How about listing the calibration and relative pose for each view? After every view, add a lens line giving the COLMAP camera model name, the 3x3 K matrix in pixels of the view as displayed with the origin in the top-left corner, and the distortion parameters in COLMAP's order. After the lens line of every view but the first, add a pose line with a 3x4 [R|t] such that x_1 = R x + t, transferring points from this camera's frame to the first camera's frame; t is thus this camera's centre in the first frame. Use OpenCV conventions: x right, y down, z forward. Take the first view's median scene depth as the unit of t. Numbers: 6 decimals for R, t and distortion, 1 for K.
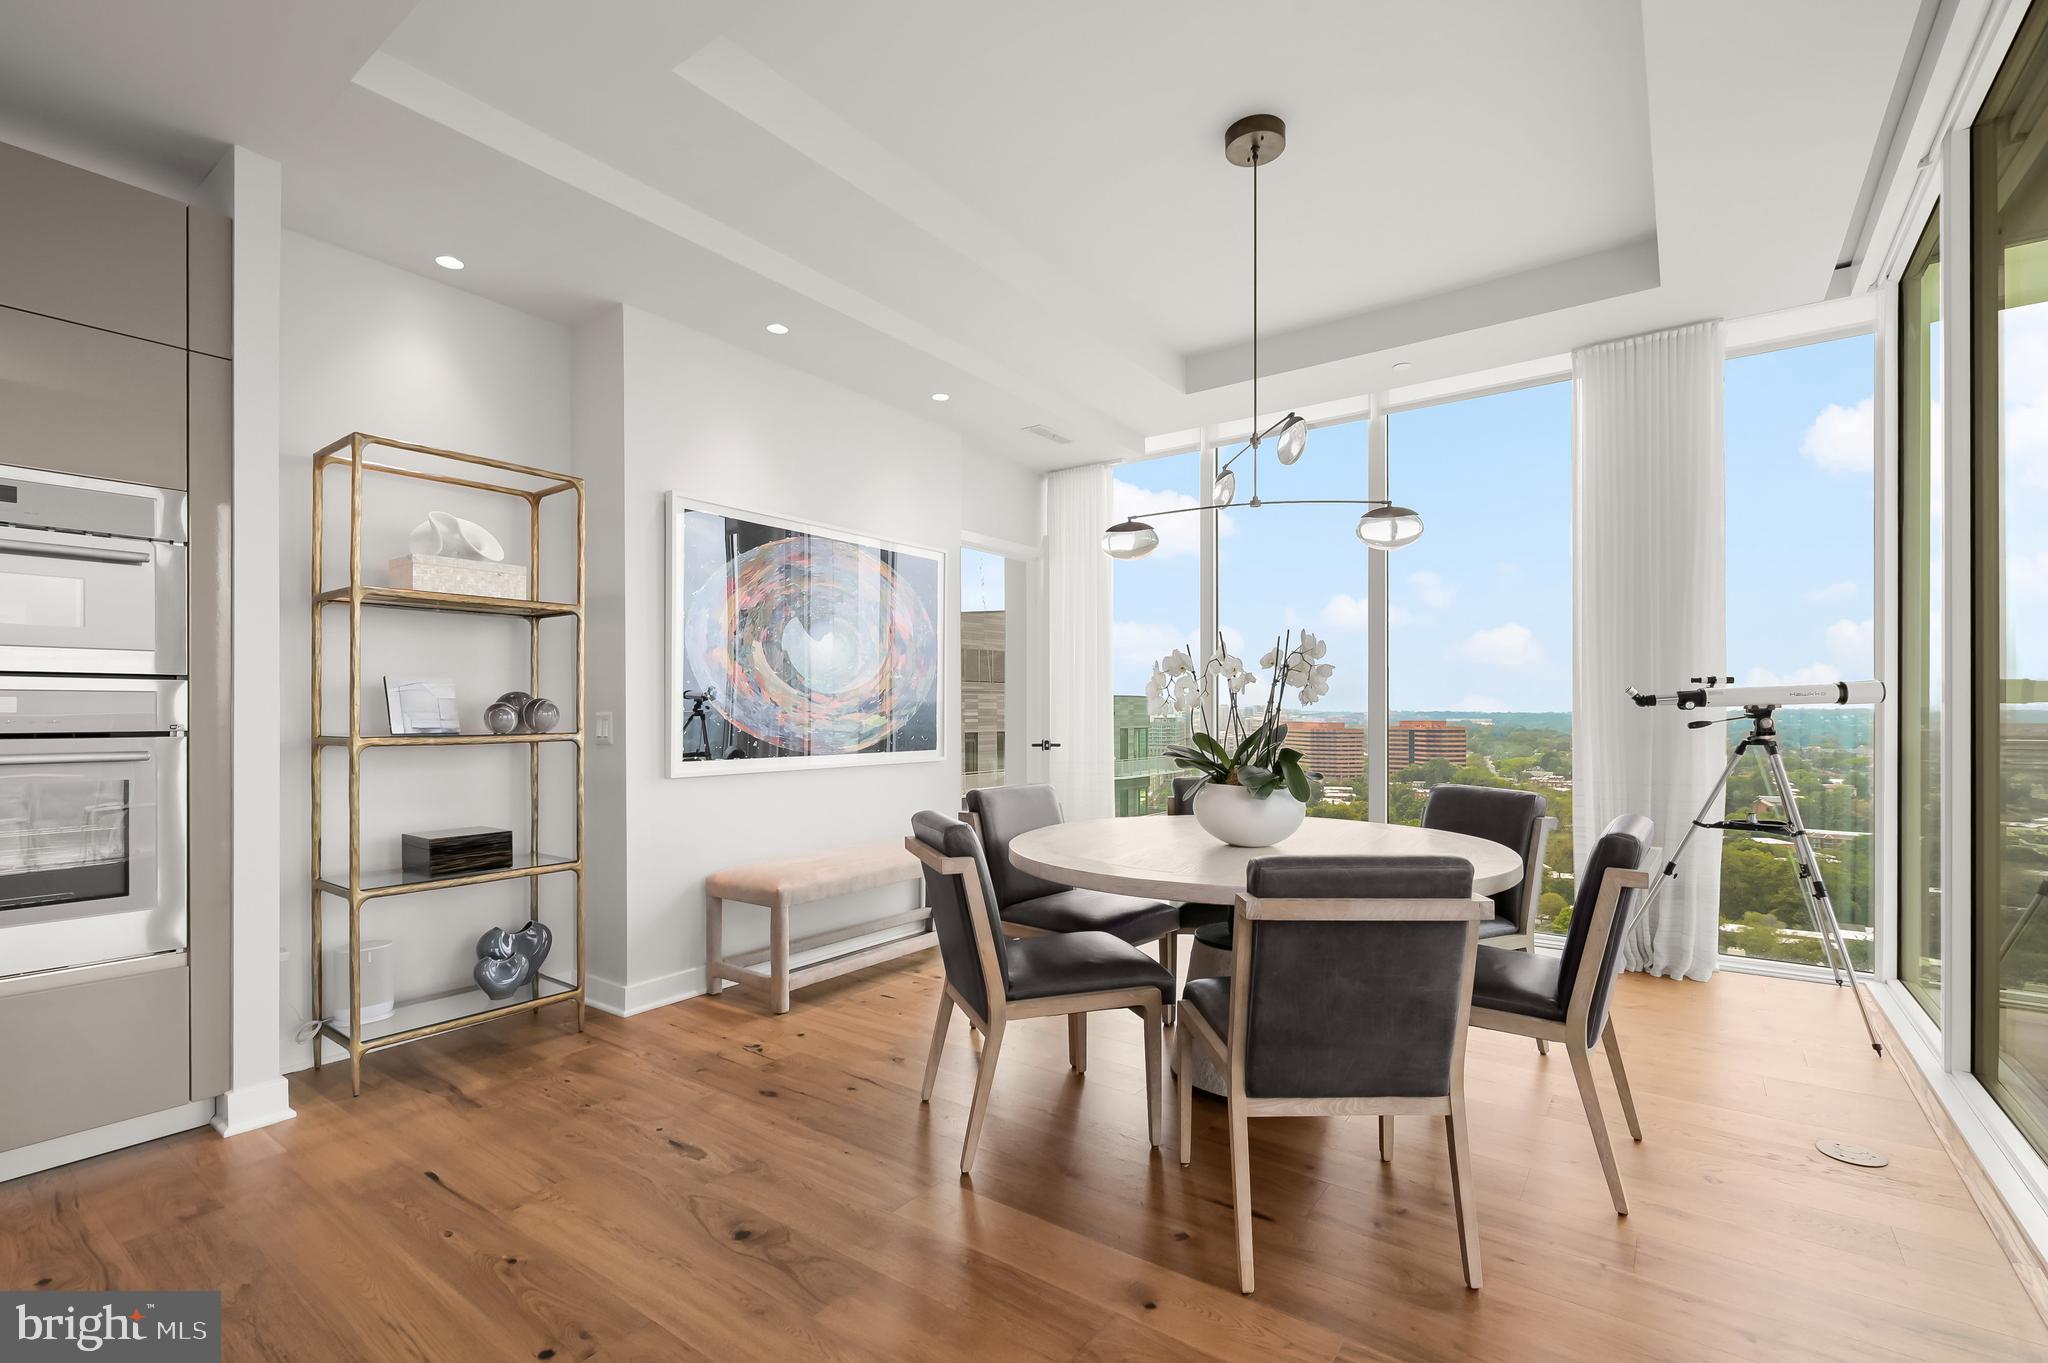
lens RADIAL K [[899.7, 0, 1033.5], [0, 899.7, 715.9], [0, 0, 1]] dist [0.002244, 0.000322]
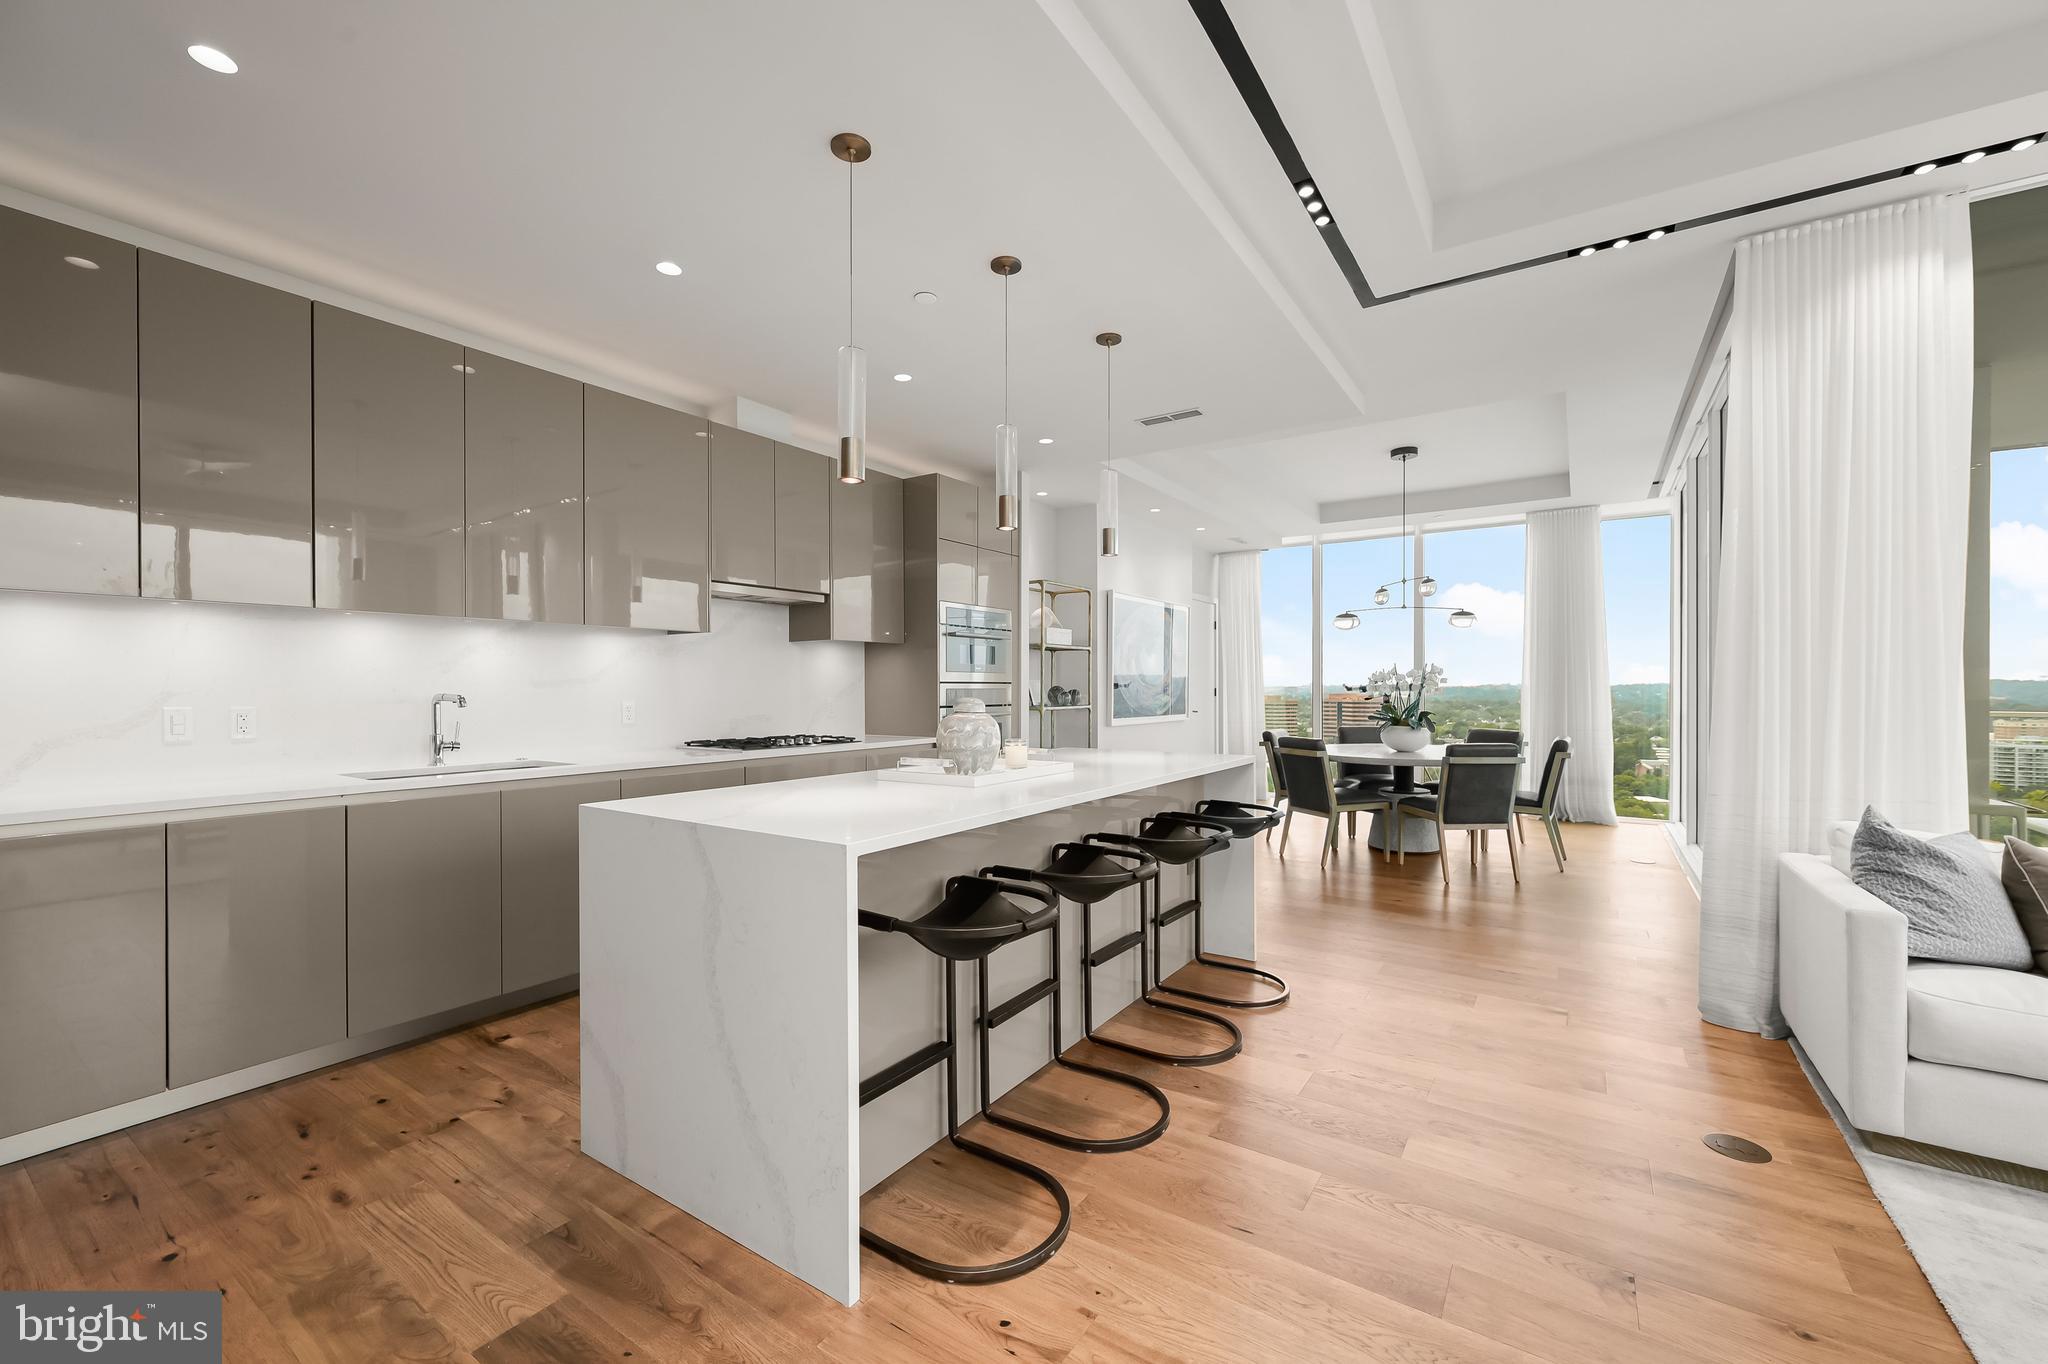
lens RADIAL K [[820.7, 0, 1023.5], [0, 820.7, 693.9], [0, 0, 1]] dist [0.000502, -0.000569]
pose [[0.999458, 0.000051, 0.032928, -0.753615], [-0.000235, 0.999984, 0.005576, -0.019955], [-0.032928, -0.005581, 0.999442, -1.023490]]
